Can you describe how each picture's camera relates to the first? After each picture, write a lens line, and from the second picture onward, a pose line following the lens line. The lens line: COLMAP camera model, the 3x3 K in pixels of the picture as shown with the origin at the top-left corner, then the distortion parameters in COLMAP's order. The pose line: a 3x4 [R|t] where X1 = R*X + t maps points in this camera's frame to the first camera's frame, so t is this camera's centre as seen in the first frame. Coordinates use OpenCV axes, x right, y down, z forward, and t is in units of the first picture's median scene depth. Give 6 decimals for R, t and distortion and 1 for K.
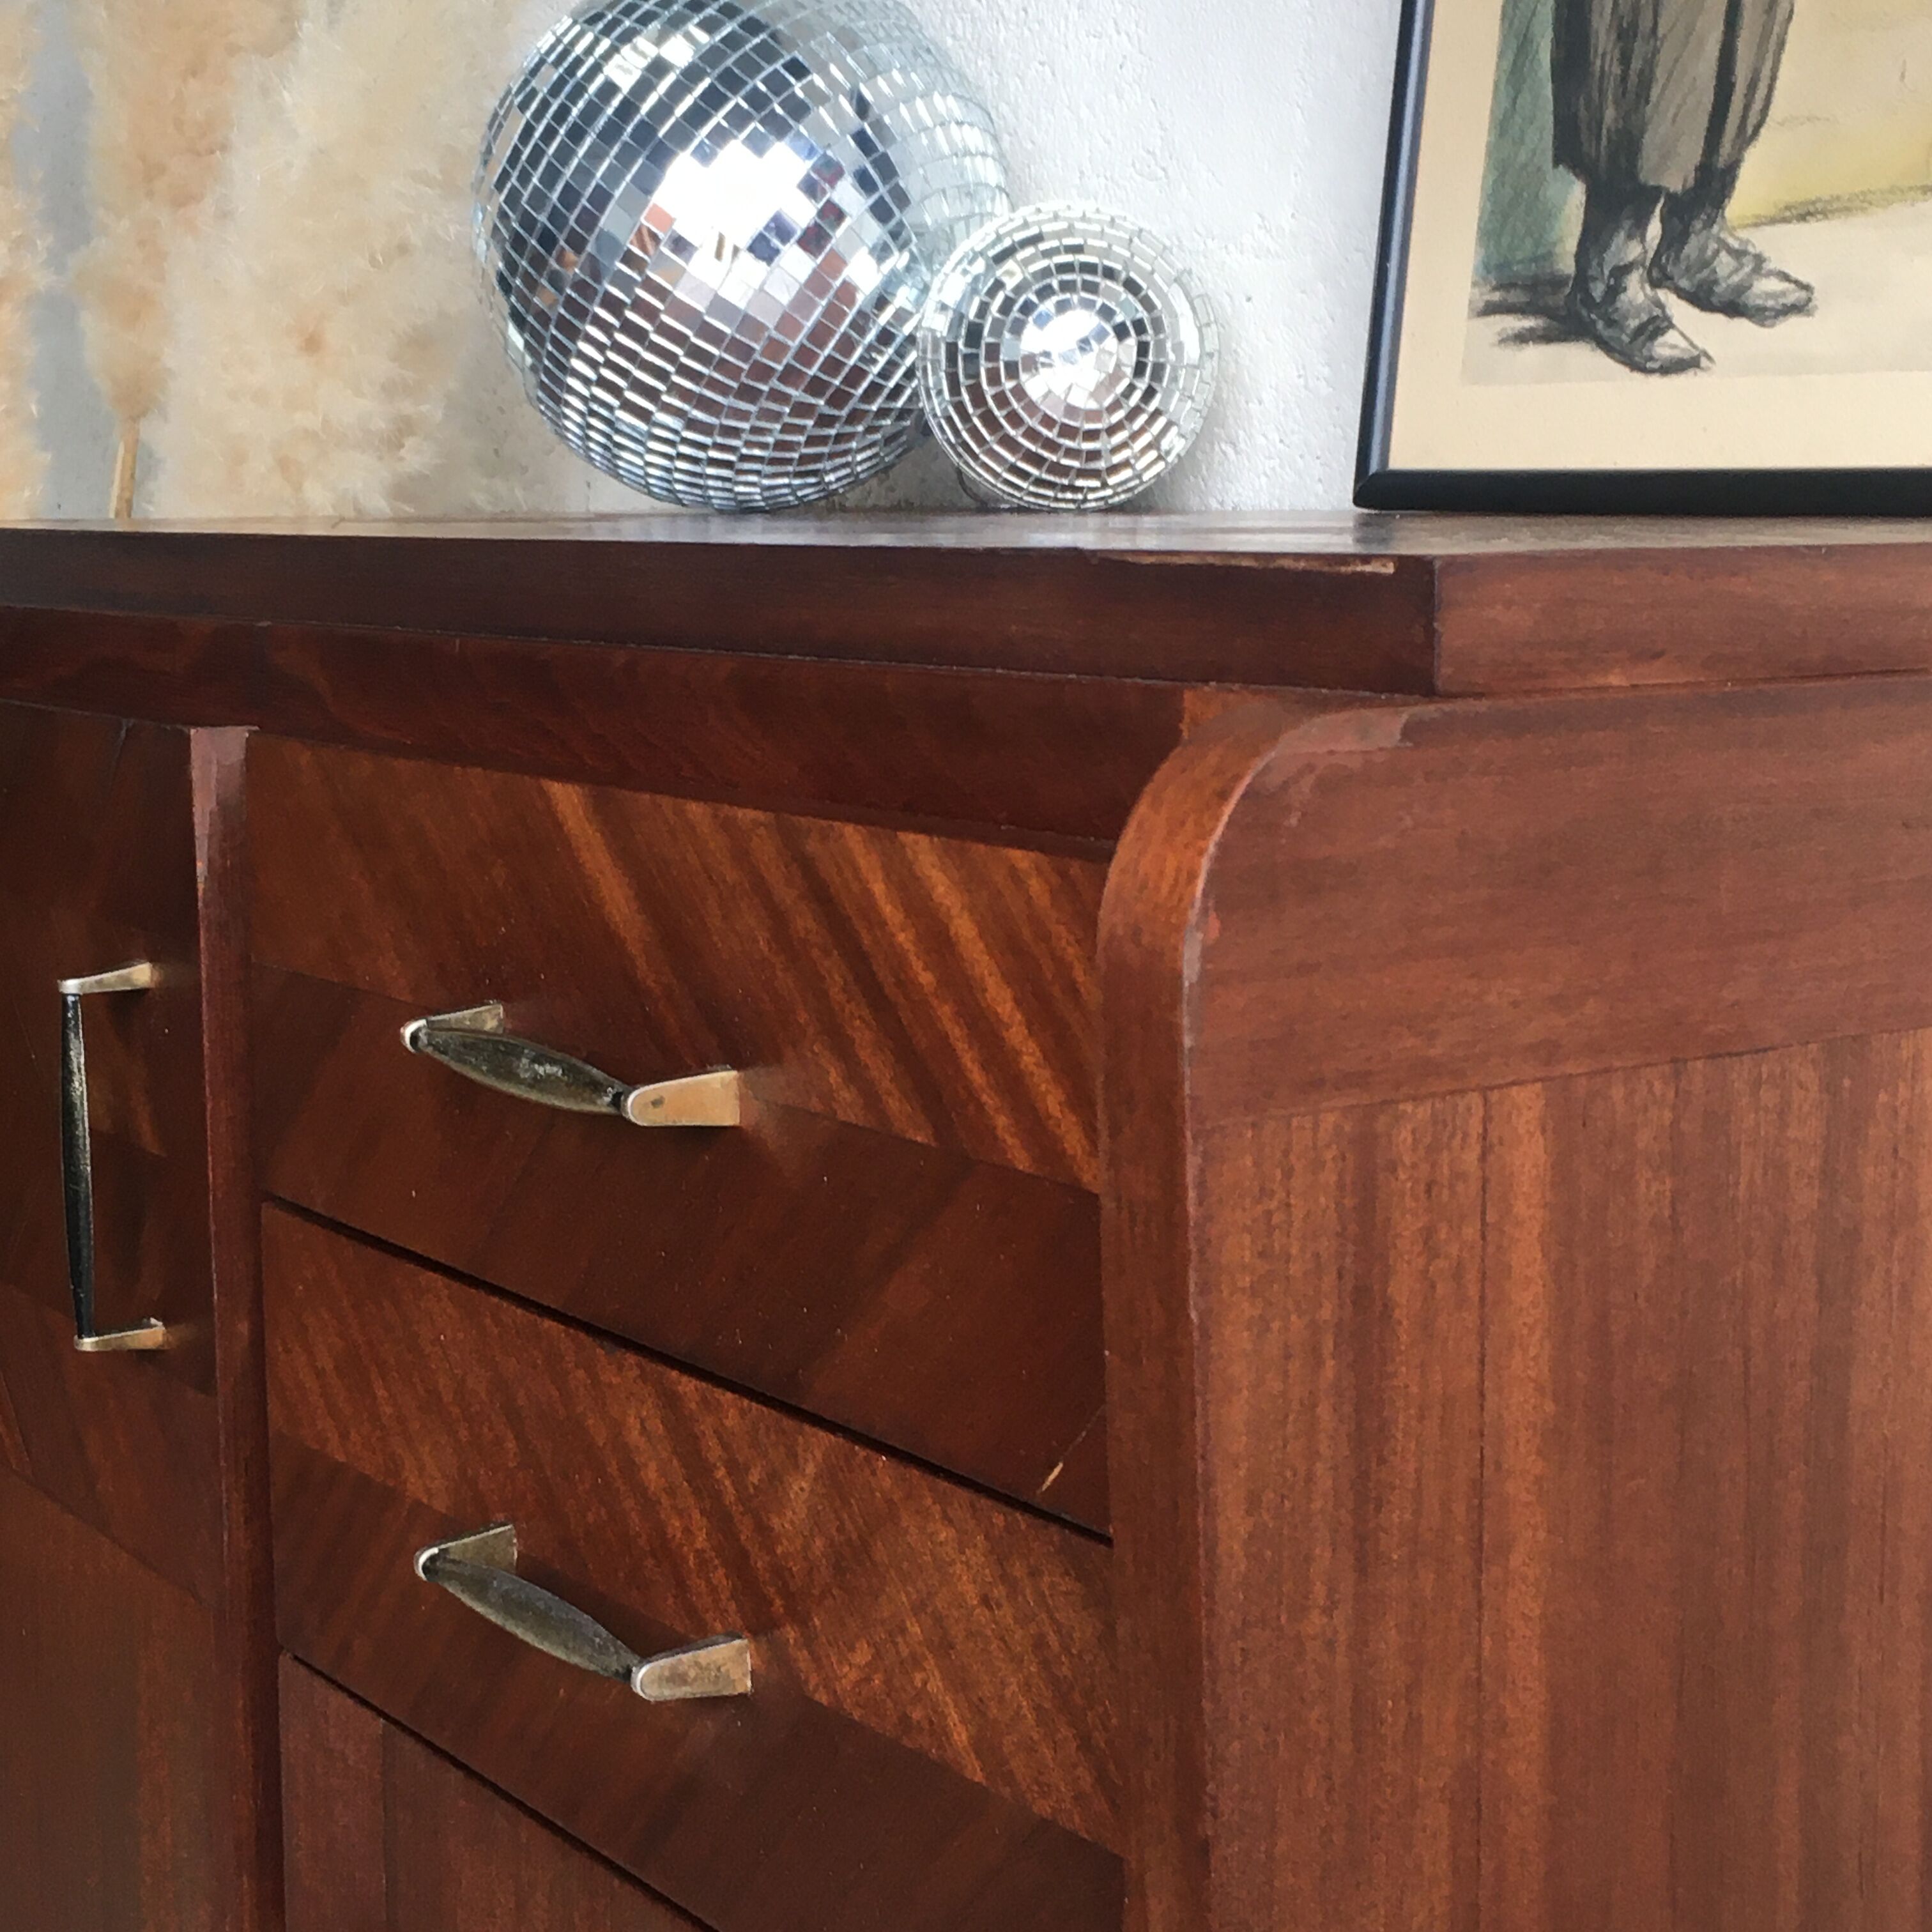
lens RADIAL K [[3387.0, 0, 1012.1], [0, 3387.0, 967.9], [0, 0, 1]] dist [0.033593, 0.153806]
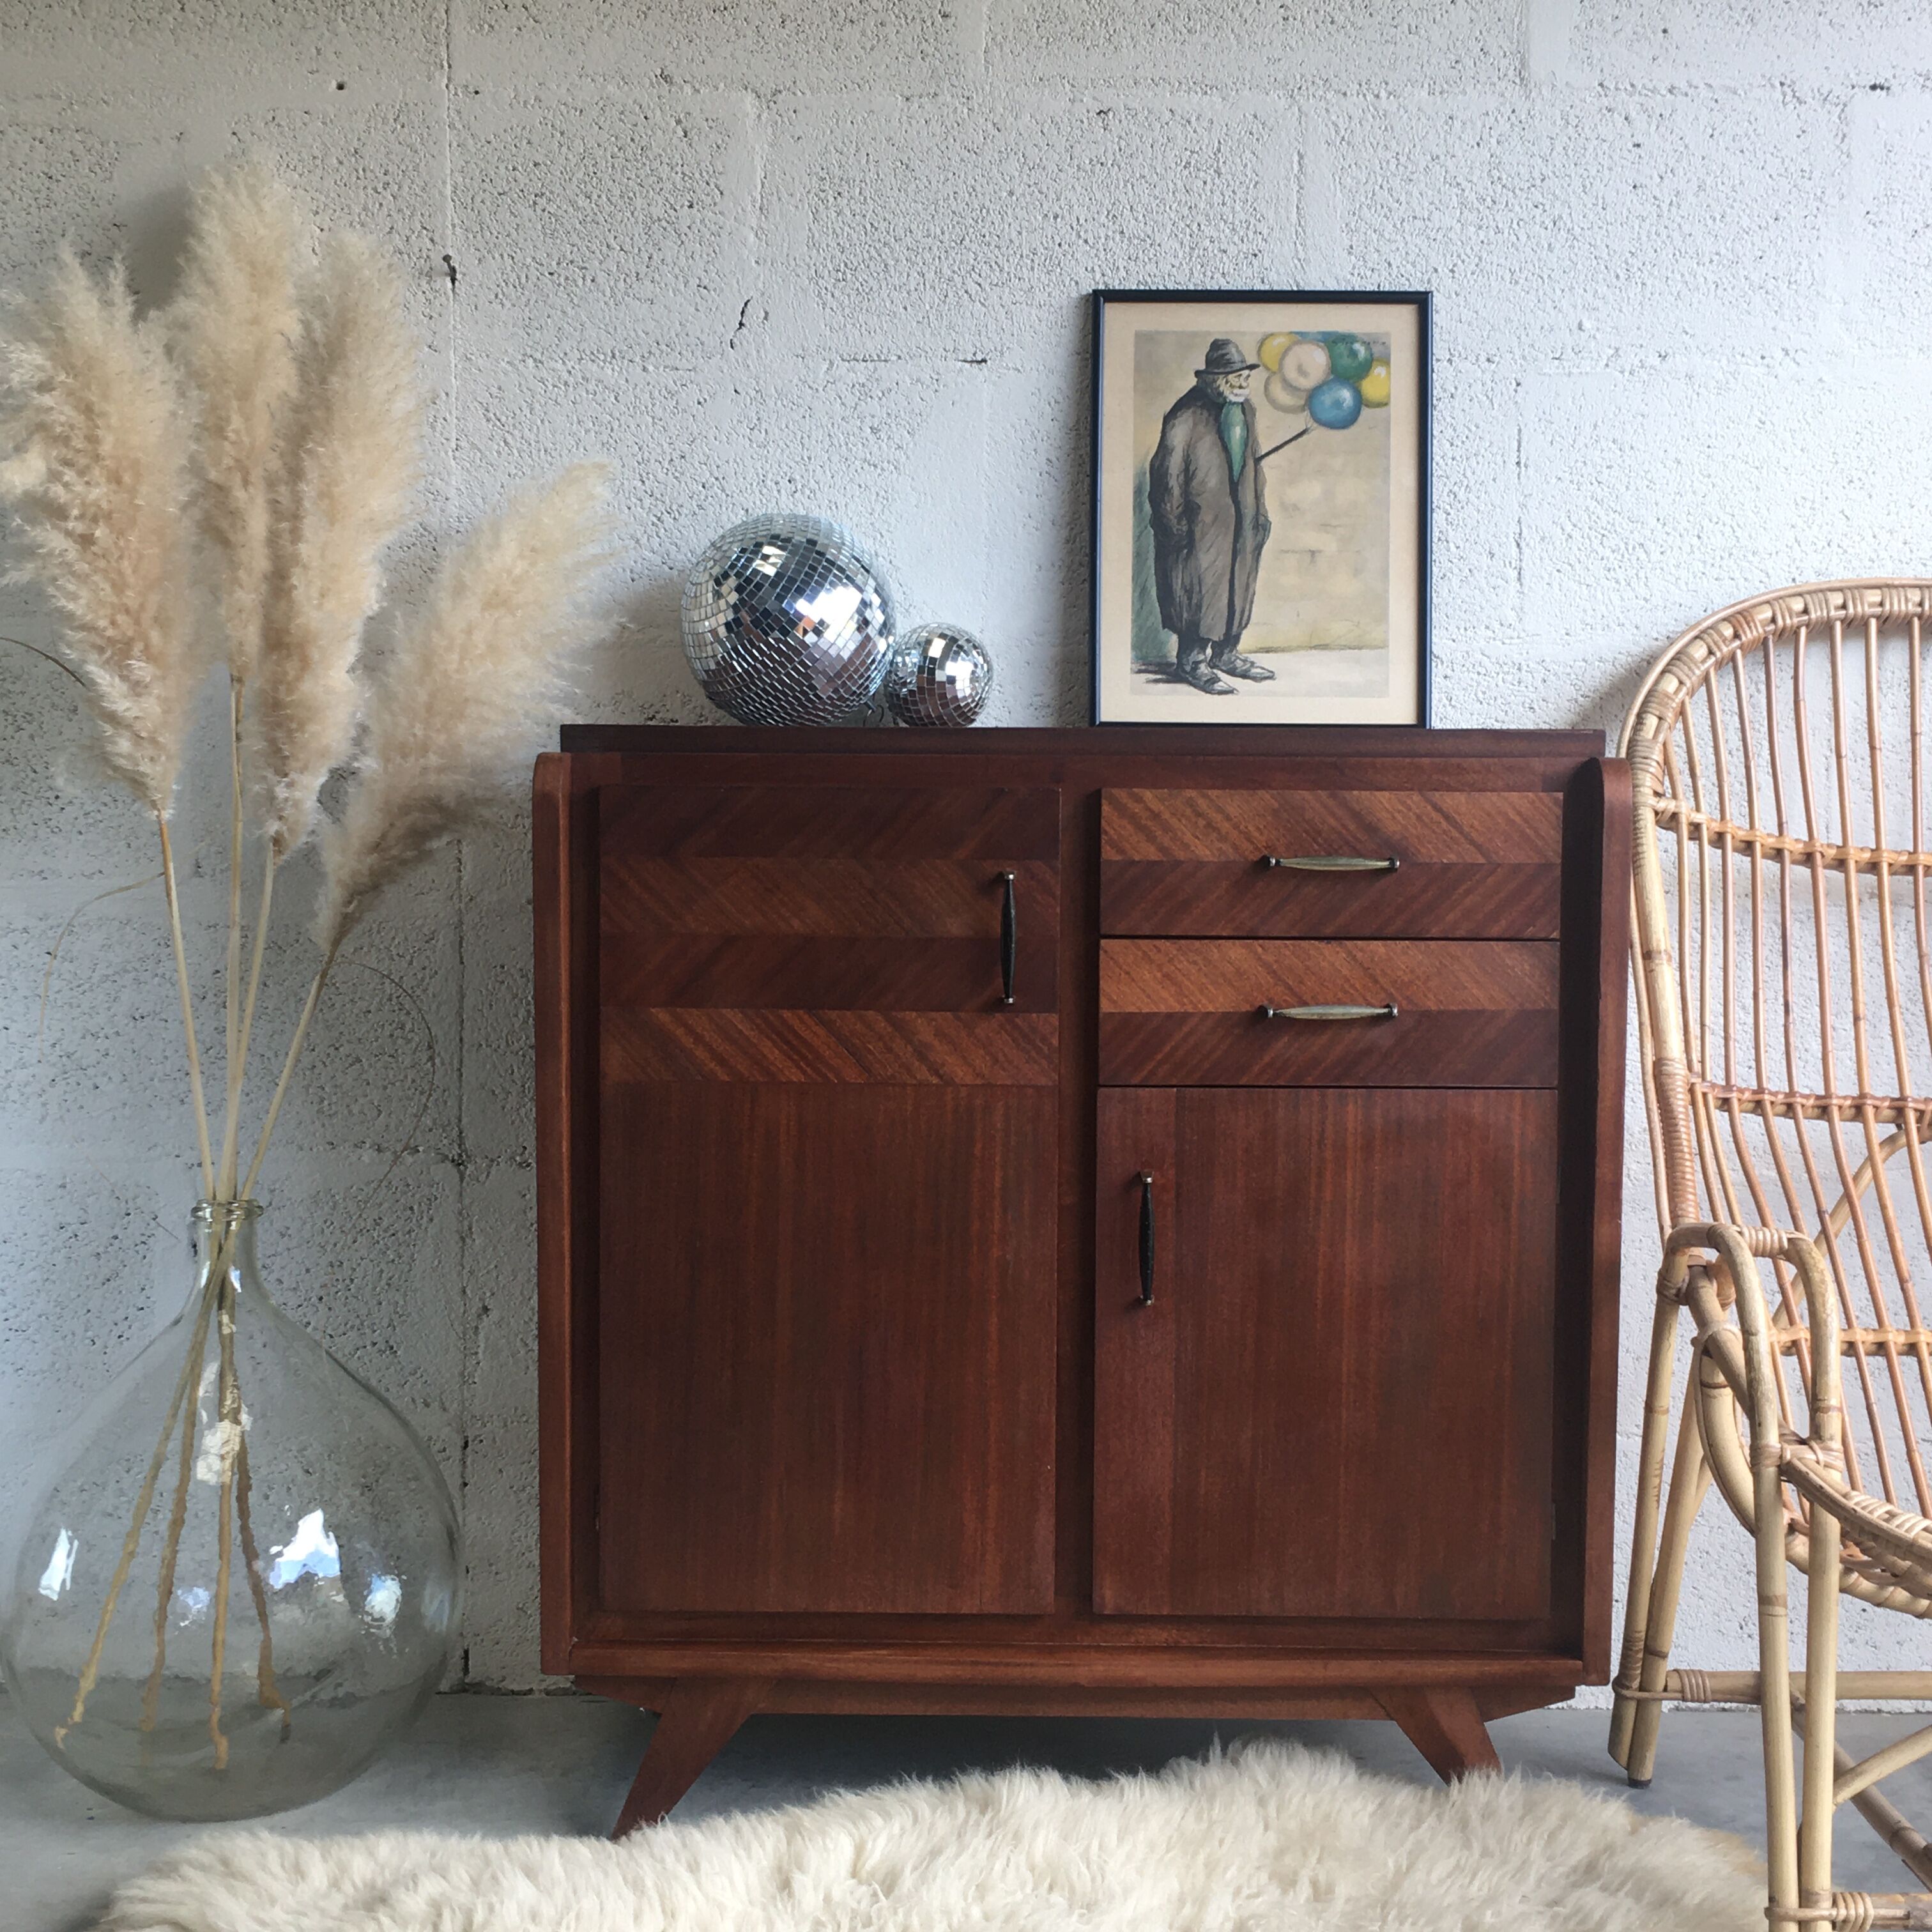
lens RADIAL K [[2693.0, 0, 994.4], [0, 2693.0, 964.1], [0, 0, 1]] dist [0.057425, -0.018789]
pose [[0.587393, -0.038594, 0.808381, -2.058111], [0.106027, 0.993923, -0.029591, 0.139697], [-0.802326, 0.103092, 0.587915, -0.338375]]
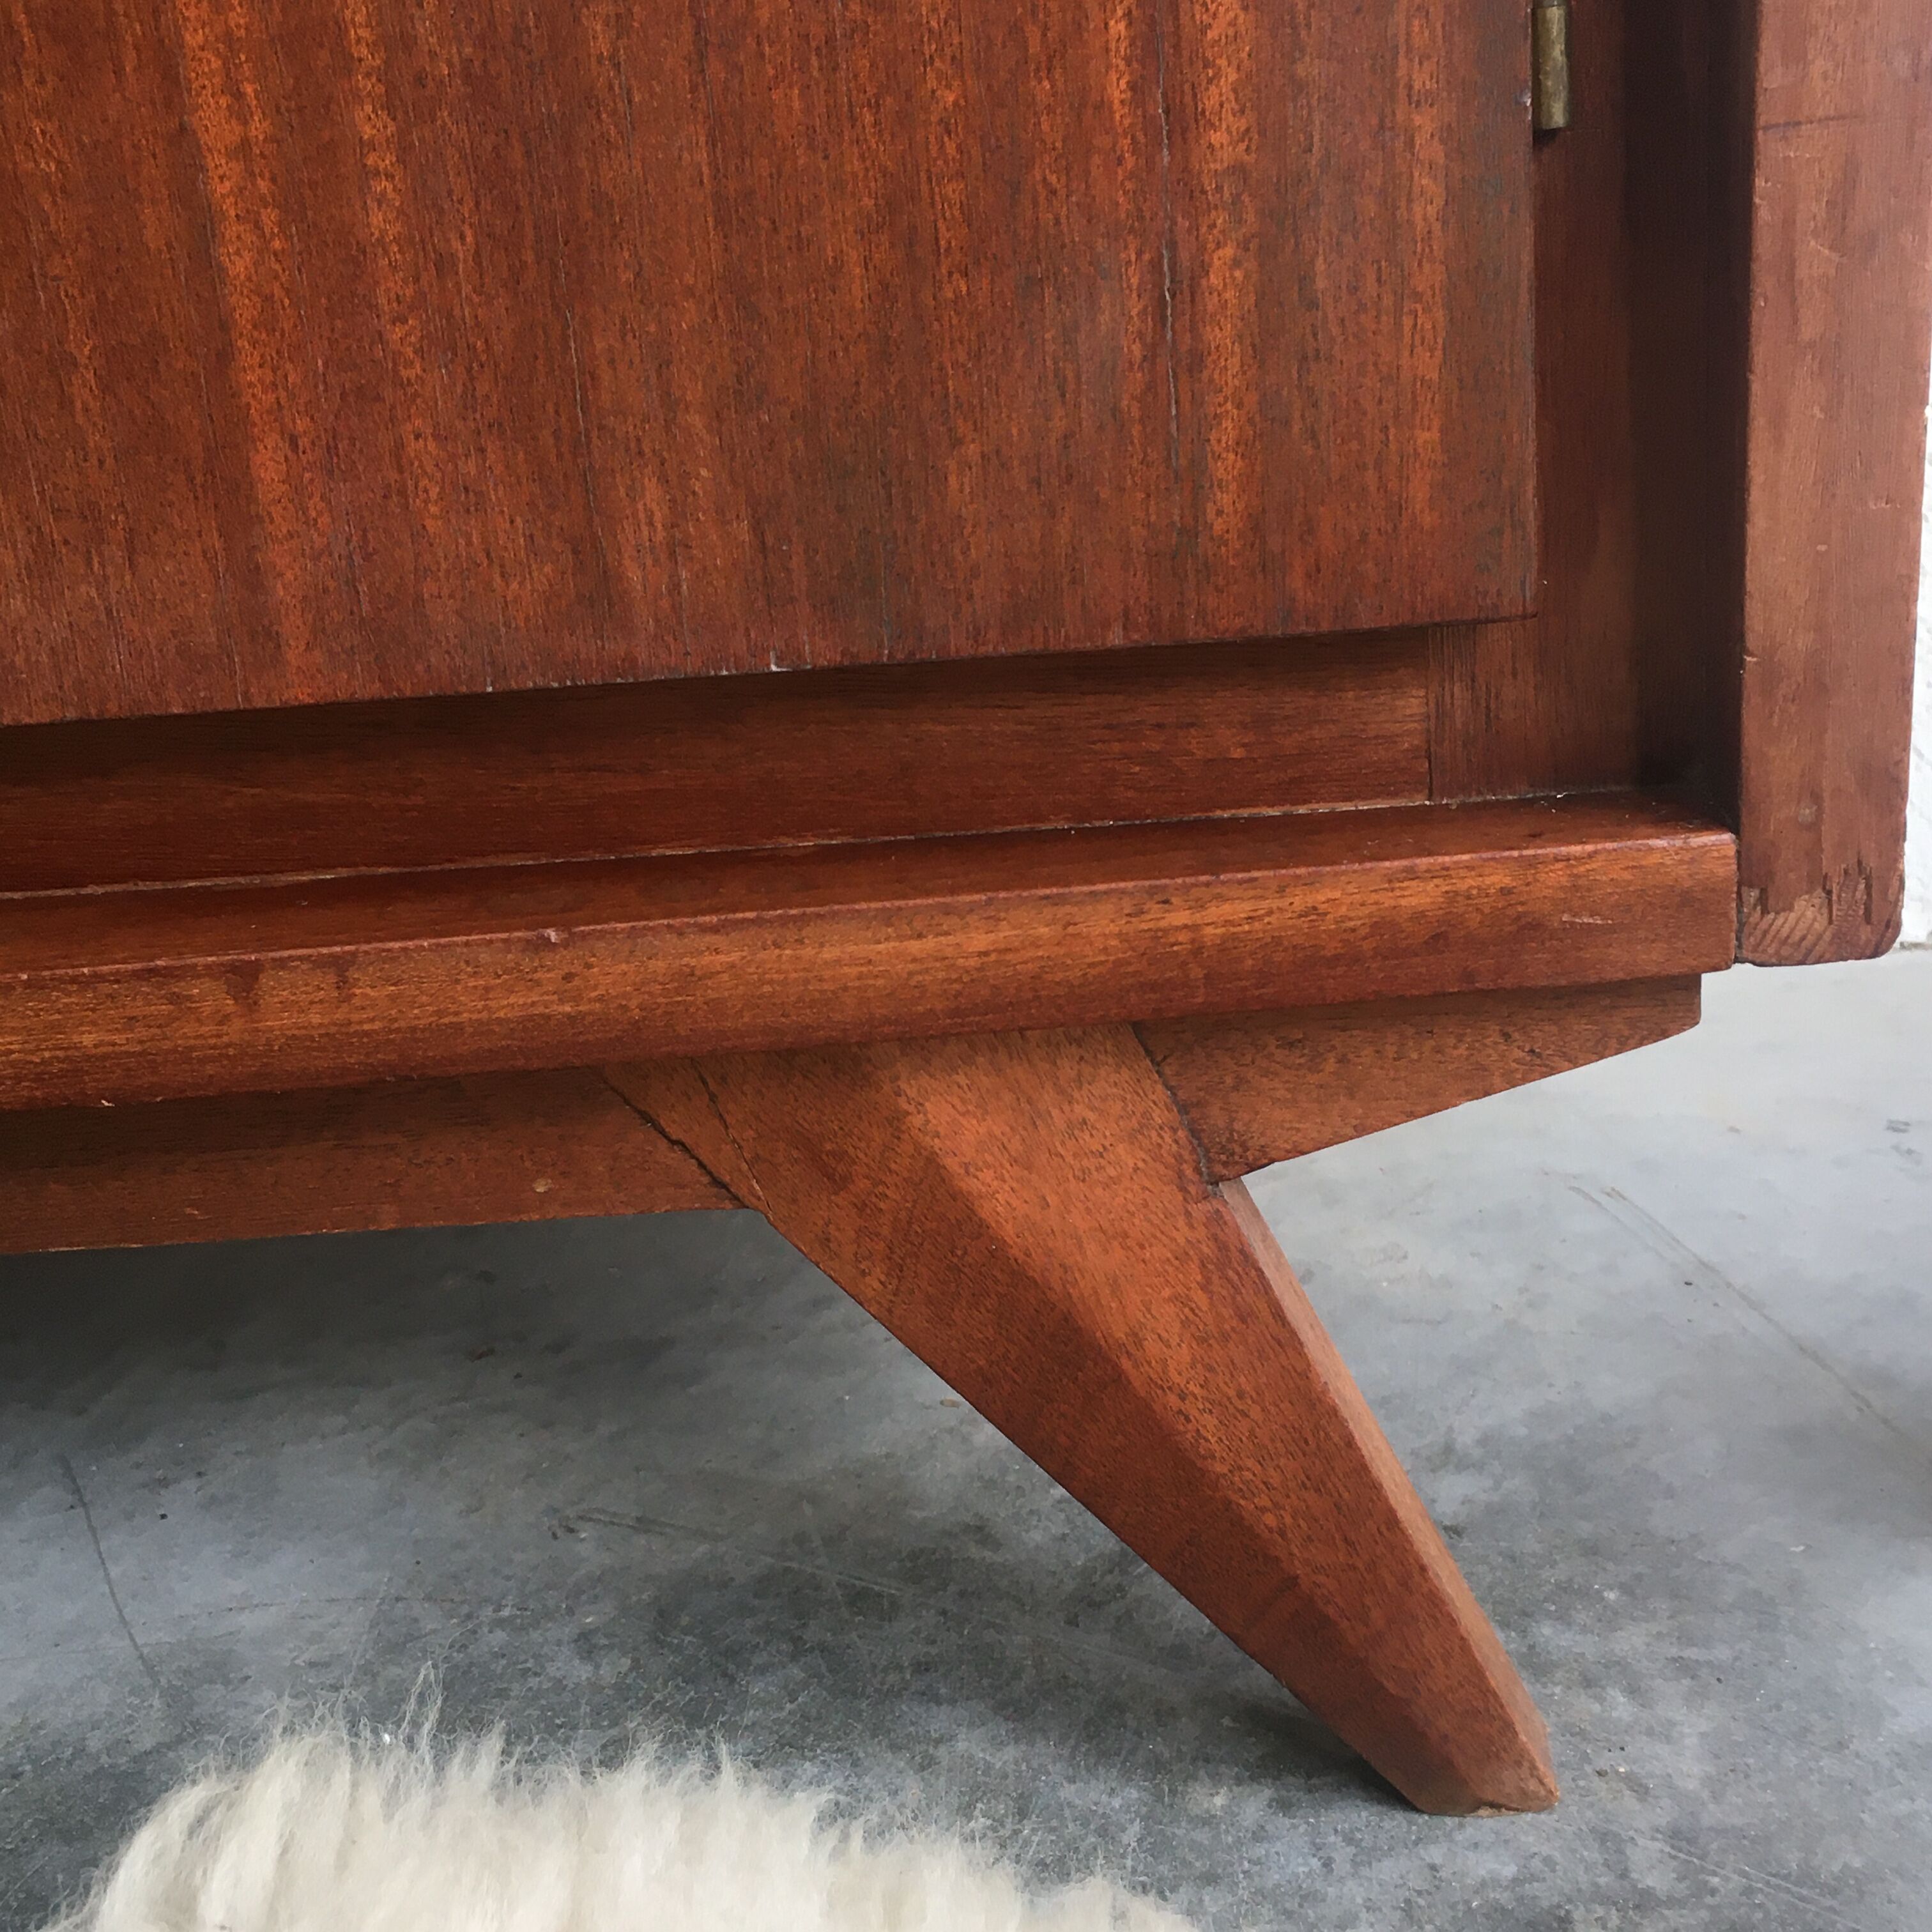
lens RADIAL K [[2693.0, 0, 994.4], [0, 2693.0, 964.1], [0, 0, 1]] dist [0.057425, -0.018789]
pose [[0.620562, -0.312860, 0.719042, -0.314570], [0.197044, 0.949755, 0.243188, 0.606104], [-0.758997, -0.009230, 0.651029, 0.485795]]
